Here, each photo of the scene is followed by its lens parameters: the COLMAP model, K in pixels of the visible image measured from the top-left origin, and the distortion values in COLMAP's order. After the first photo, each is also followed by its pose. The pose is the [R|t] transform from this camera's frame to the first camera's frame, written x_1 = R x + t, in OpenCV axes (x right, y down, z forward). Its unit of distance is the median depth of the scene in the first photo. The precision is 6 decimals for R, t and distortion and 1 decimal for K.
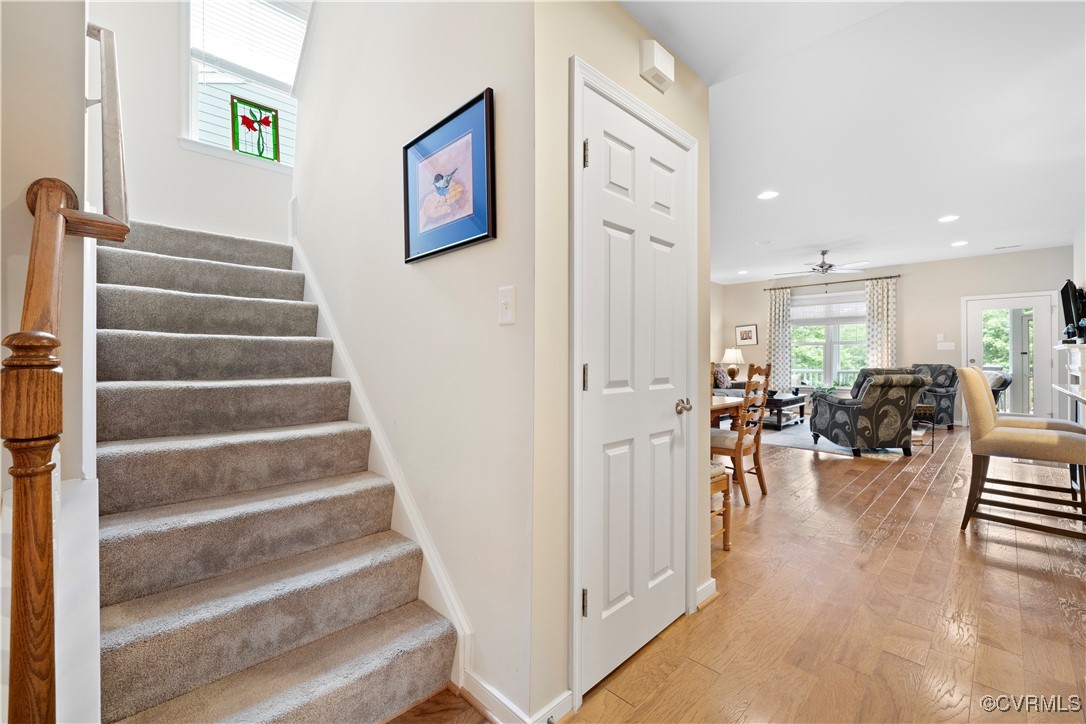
lens RADIAL K [[457.0, 0, 546.5], [0, 457.0, 357.1], [0, 0, 1]] dist [0.001089, 0.000064]
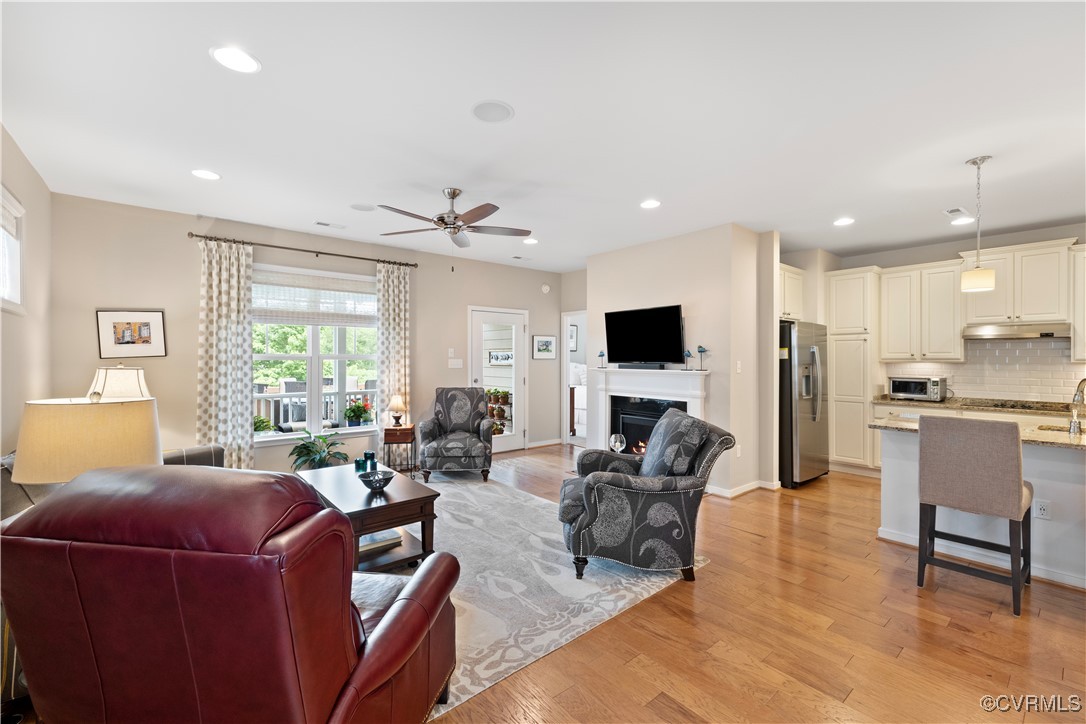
lens RADIAL K [[457.0, 0, 542.6], [0, 457.0, 359.2], [0, 0, 1]] dist [0.001089, 0.000064]
pose [[0.095200, -0.003551, 0.995452, 0.071516], [-0.002186, 0.999990, 0.003776, -0.032302], [-0.995456, -0.002536, 0.095191, 0.708051]]
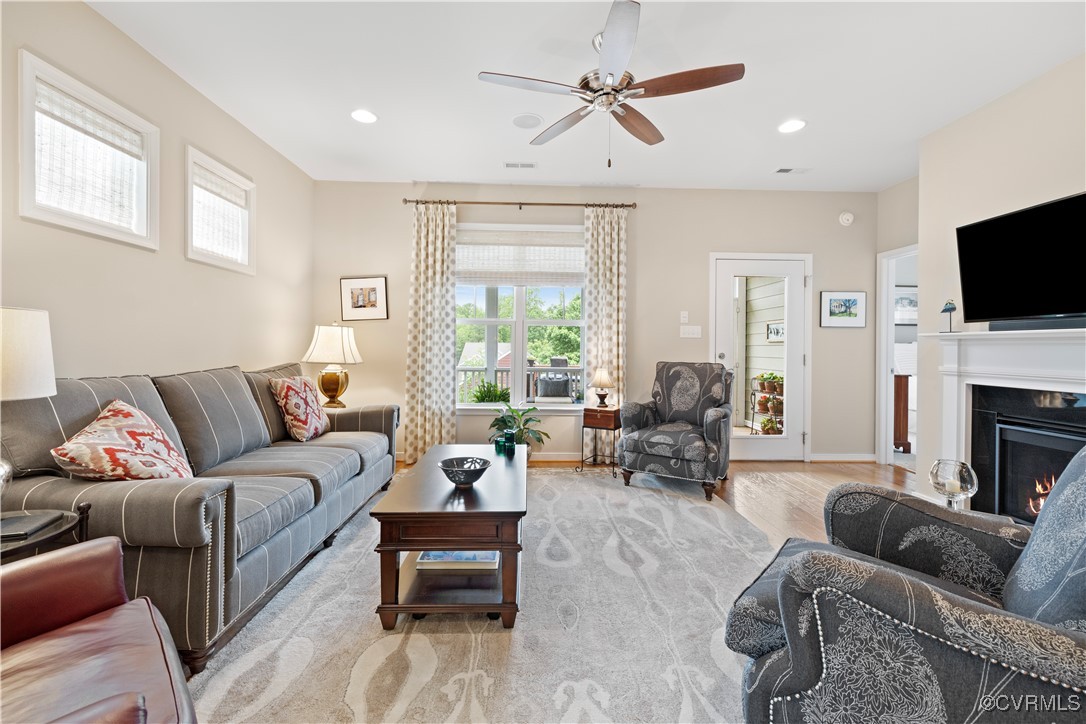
lens RADIAL K [[457.0, 0, 543.2], [0, 457.0, 346.0], [0, 0, 1]] dist [0.001089, 0.000064]
pose [[0.684957, 0.008115, 0.728538, 0.273640], [-0.010281, 0.999946, -0.001472, -0.001864], [-0.728511, -0.006481, 0.685003, 0.669981]]
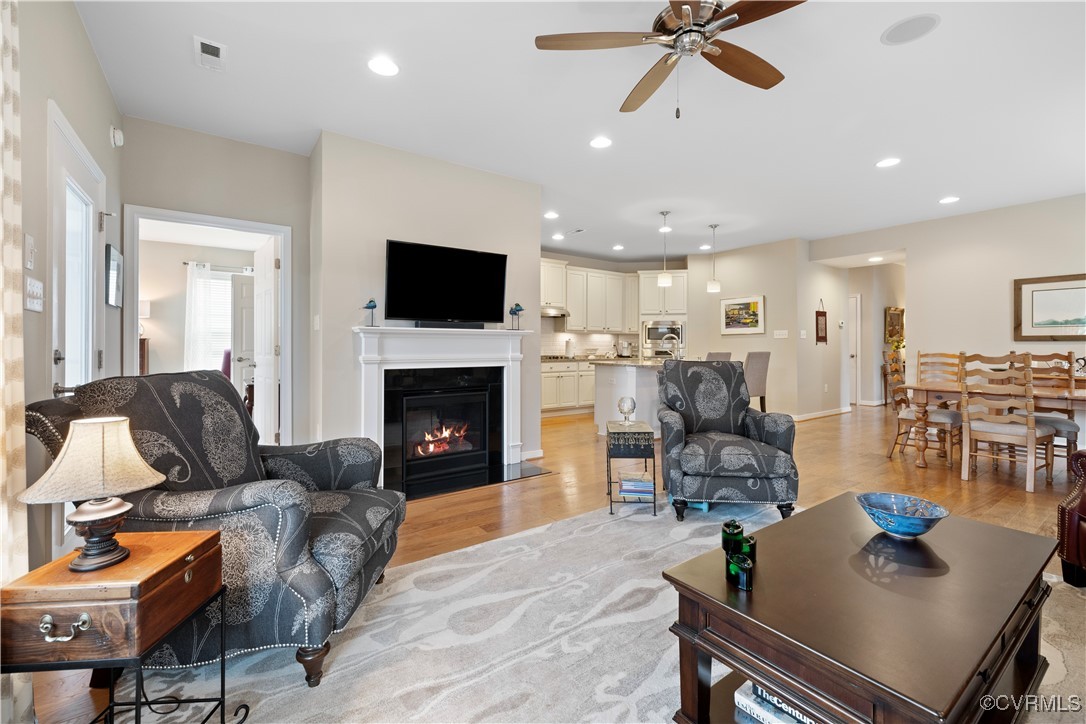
lens RADIAL K [[457.0, 0, 542.7], [0, 457.0, 347.4], [0, 0, 1]] dist [0.001089, 0.000064]
pose [[-0.985365, -0.001784, 0.170447, 0.543822], [-0.001086, 0.999991, 0.004191, 0.000782], [-0.170453, 0.003944, -0.985358, 1.084482]]
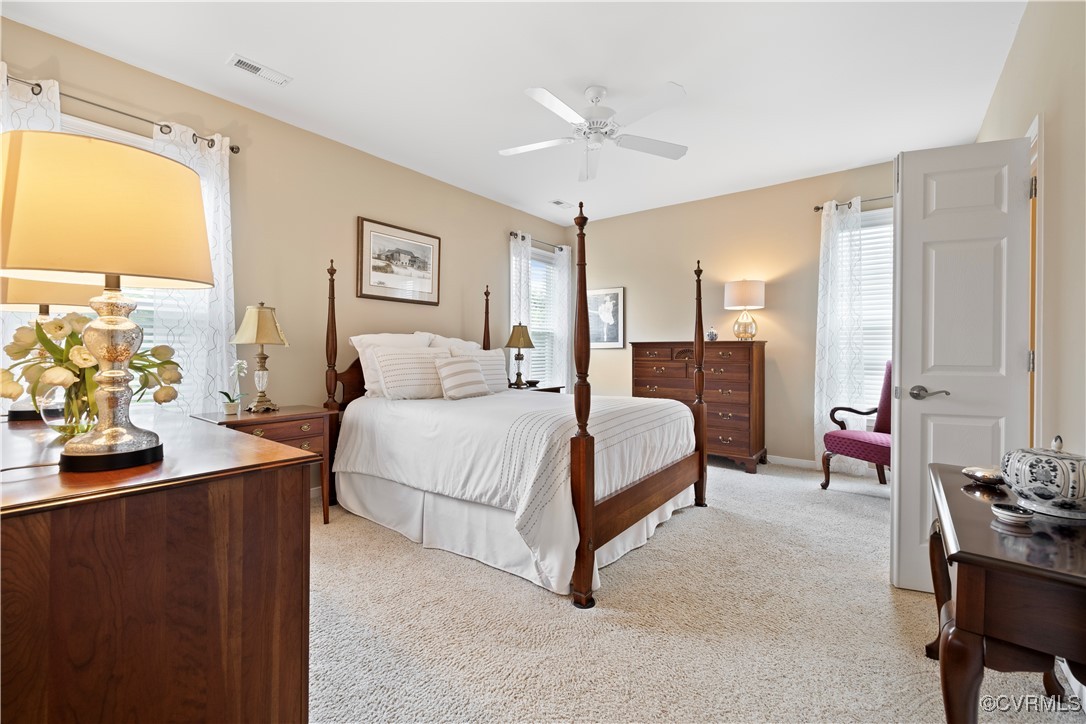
lens RADIAL K [[457.0, 0, 538.2], [0, 457.0, 346.7], [0, 0, 1]] dist [0.001089, 0.000064]
pose [[-0.108350, 0.008196, 0.994079, 0.919764], [-0.003815, 0.999955, -0.008660, -0.000029], [-0.994105, -0.004731, -0.108314, 0.679747]]
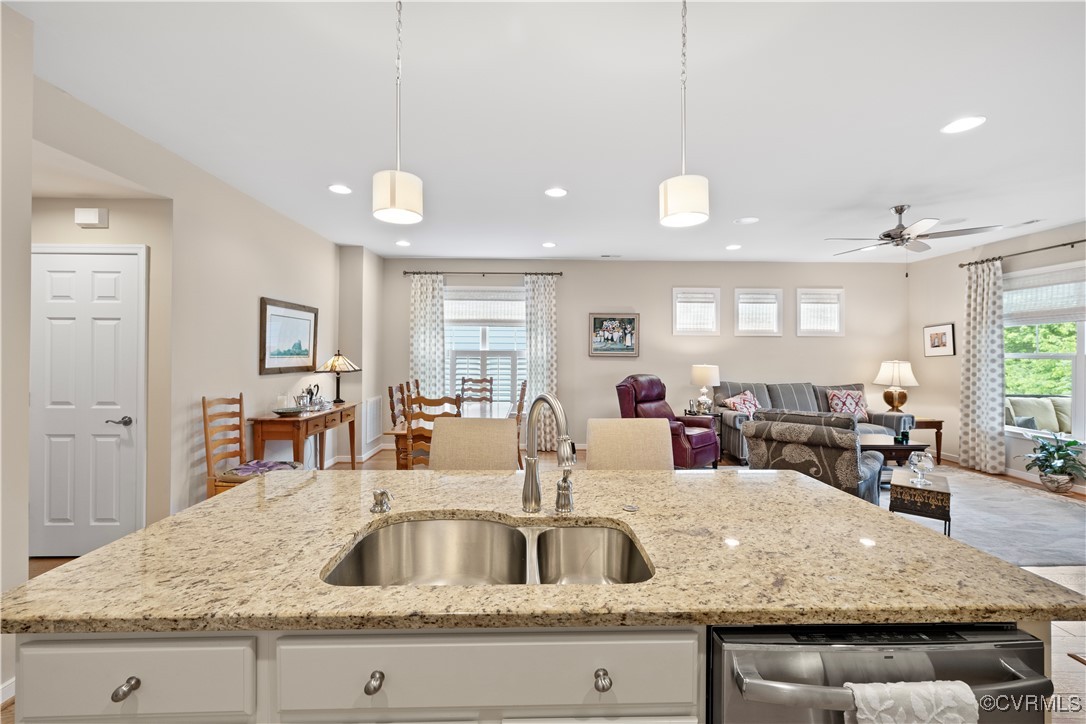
lens RADIAL K [[457.0, 0, 544.4], [0, 457.0, 351.1], [0, 0, 1]] dist [0.001089, 0.000064]
pose [[0.722130, 0.000845, -0.691756, 0.575394], [-0.006547, 0.999963, -0.005613, -0.031135], [0.691726, 0.008582, 0.722109, 0.205470]]
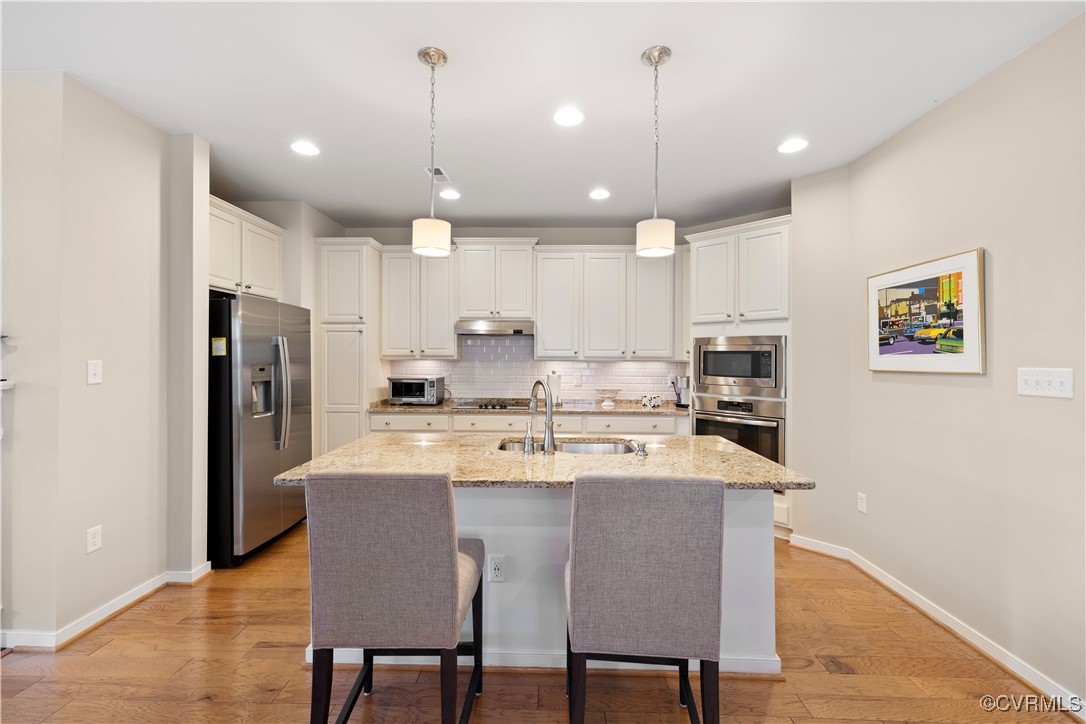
lens RADIAL K [[457.0, 0, 541.4], [0, 457.0, 356.0], [0, 0, 1]] dist [0.001089, 0.000064]
pose [[-0.687883, -0.003436, 0.725813, 0.258822], [-0.005108, 0.999987, -0.000108, -0.032157], [-0.725803, -0.003782, -0.687892, 0.514961]]
